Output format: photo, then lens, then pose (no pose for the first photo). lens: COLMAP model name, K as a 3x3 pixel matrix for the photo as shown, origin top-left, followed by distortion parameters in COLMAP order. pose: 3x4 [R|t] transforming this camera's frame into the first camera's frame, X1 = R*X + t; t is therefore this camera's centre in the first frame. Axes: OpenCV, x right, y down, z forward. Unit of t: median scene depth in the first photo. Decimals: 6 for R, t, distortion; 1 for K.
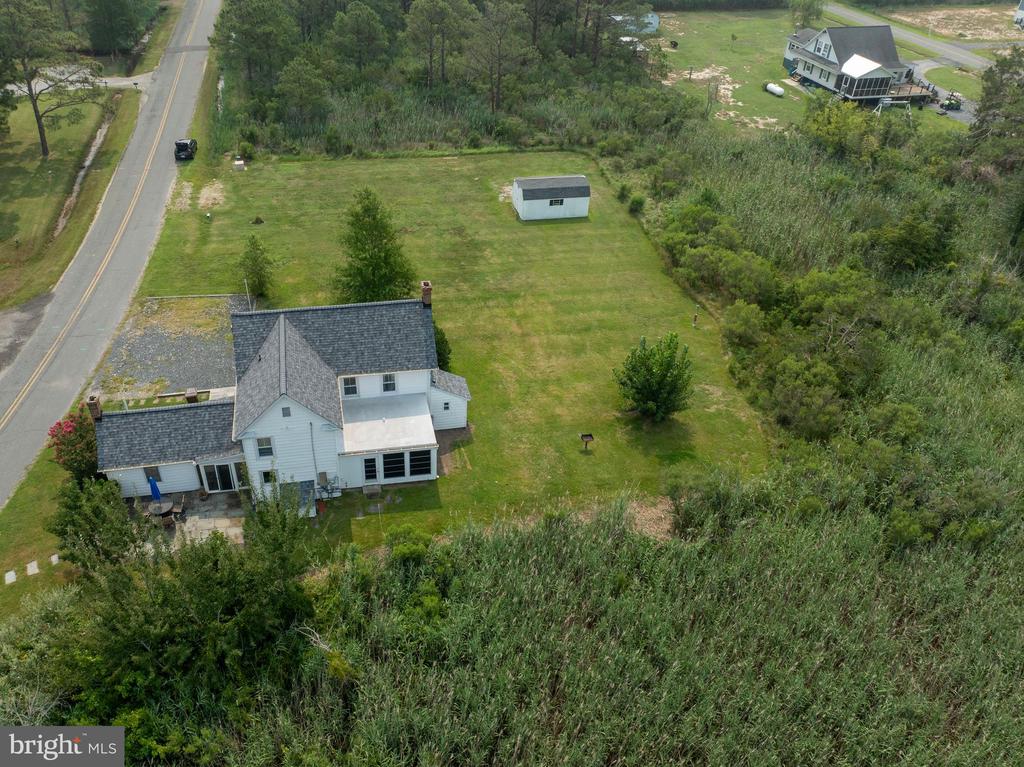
lens RADIAL K [[778.6, 0, 471.6], [0, 778.6, 382.8], [0, 0, 1]] dist [-0.040884, -0.003373]
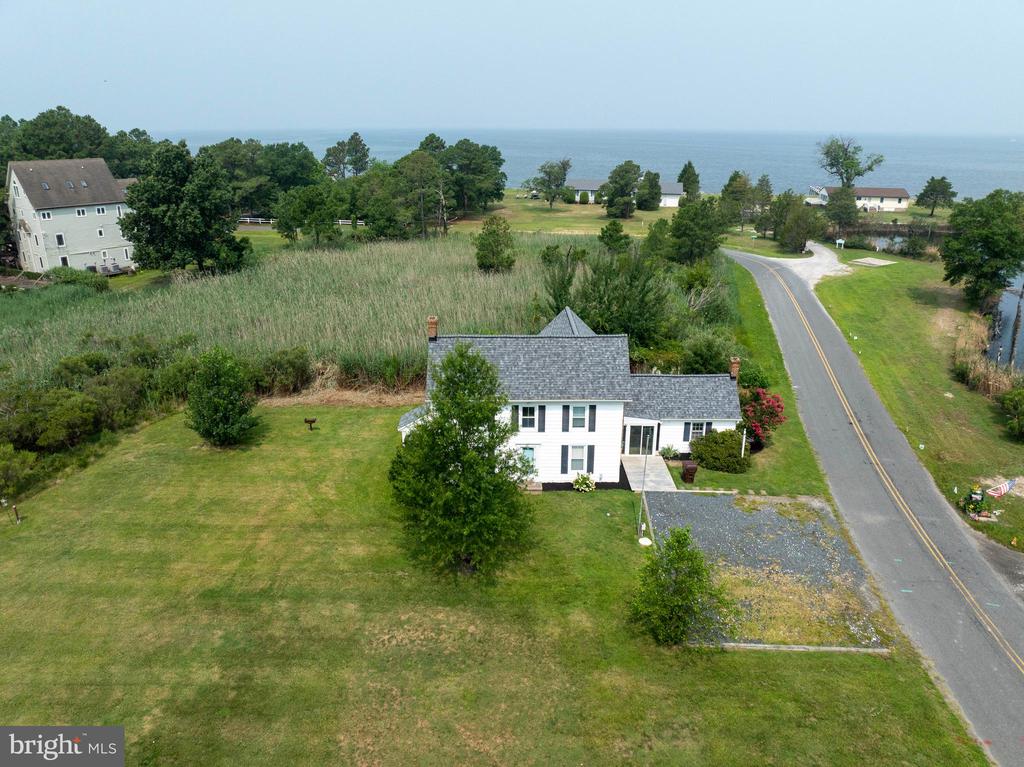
lens RADIAL K [[721.6, 0, 512.0], [0, 721.6, 383.5], [0, 0, 1]] dist [-0.053299, 0.025654]
pose [[-0.981642, -0.094147, 0.165875, -0.168497], [0.089100, 0.542597, 0.835255, -0.444516], [-0.168640, 0.834701, -0.524247, 0.816513]]
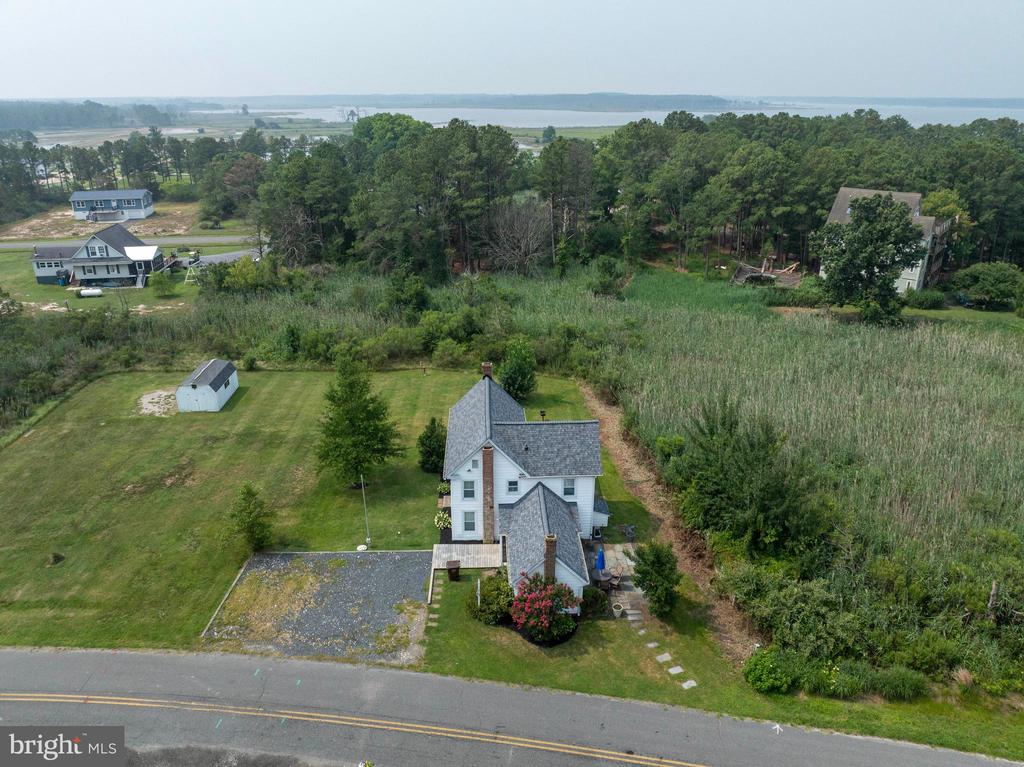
lens RADIAL K [[721.0, 0, 512.7], [0, 721.0, 379.1], [0, 0, 1]] dist [-0.038621, -0.003559]
pose [[0.150047, -0.393144, 0.907152, -0.641605], [0.605152, 0.762105, 0.230188, -0.196533], [-0.781842, 0.514425, 0.352263, 0.286192]]
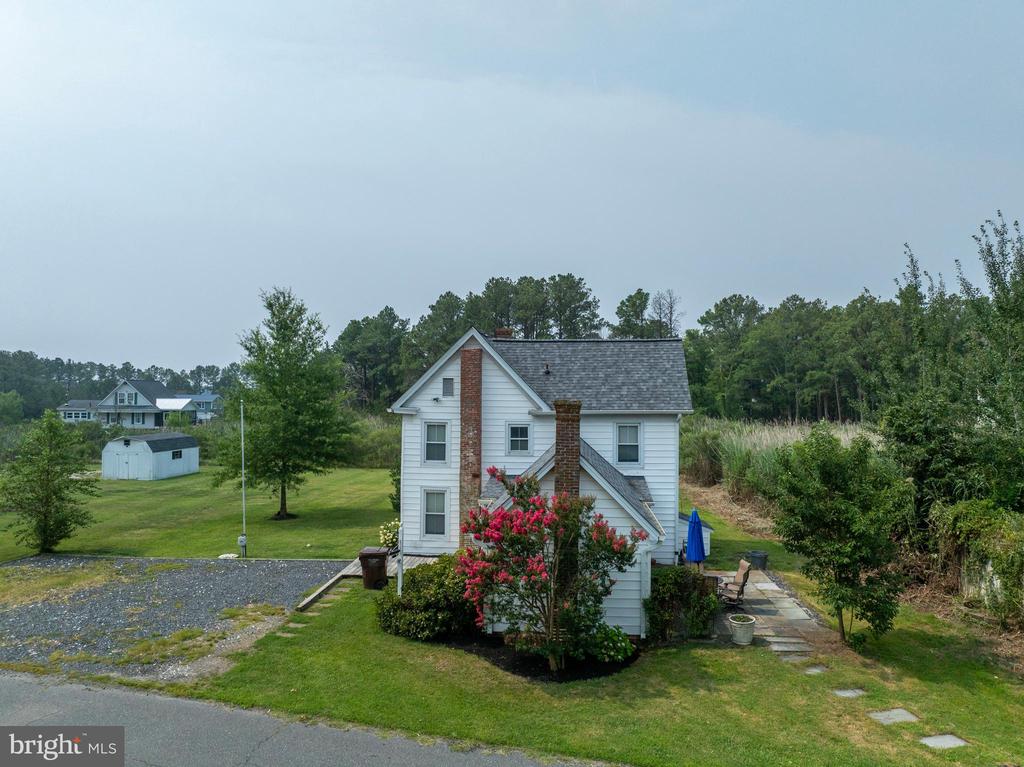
lens RADIAL K [[723.7, 0, 512.4], [0, 723.7, 379.9], [0, 0, 1]] dist [-0.038637, 0.001962]
pose [[0.276687, -0.005063, 0.960947, -0.443834], [0.589245, 0.790823, -0.165495, 0.030567], [-0.759101, 0.612024, 0.221794, 0.453201]]
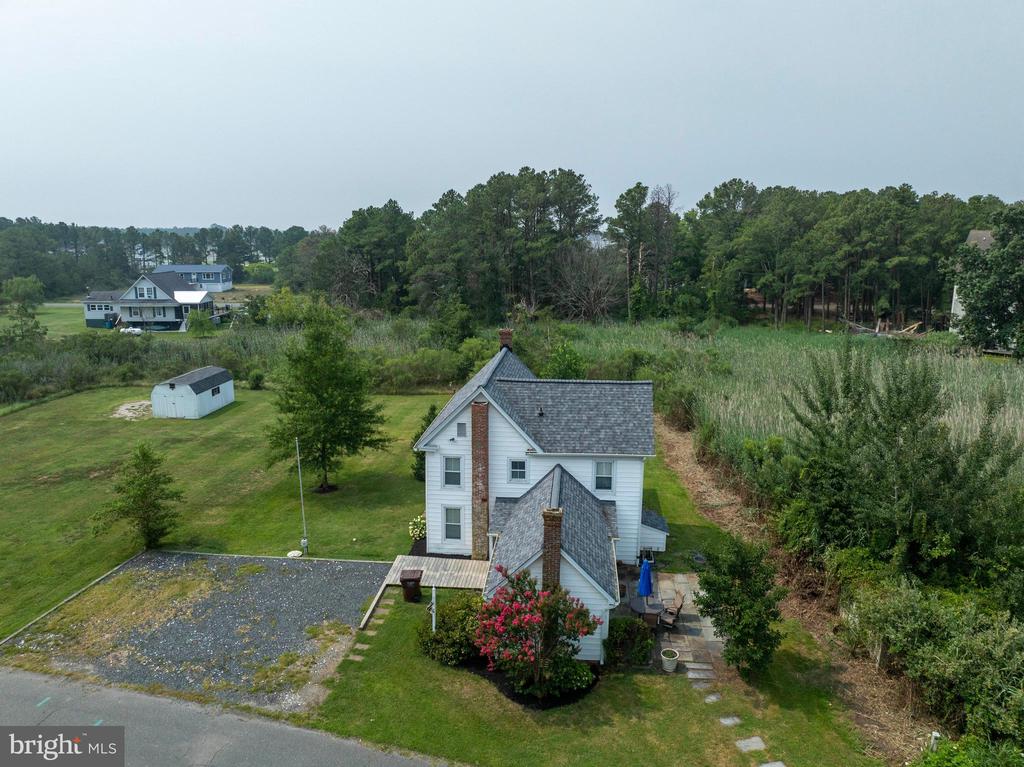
lens RADIAL K [[721.0, 0, 512.7], [0, 721.0, 379.1], [0, 0, 1]] dist [-0.038621, -0.003559]
pose [[0.278209, -0.220304, 0.934915, -0.499908], [0.588725, 0.808190, 0.015251, -0.044891], [-0.758948, 0.546165, 0.354544, 0.373628]]
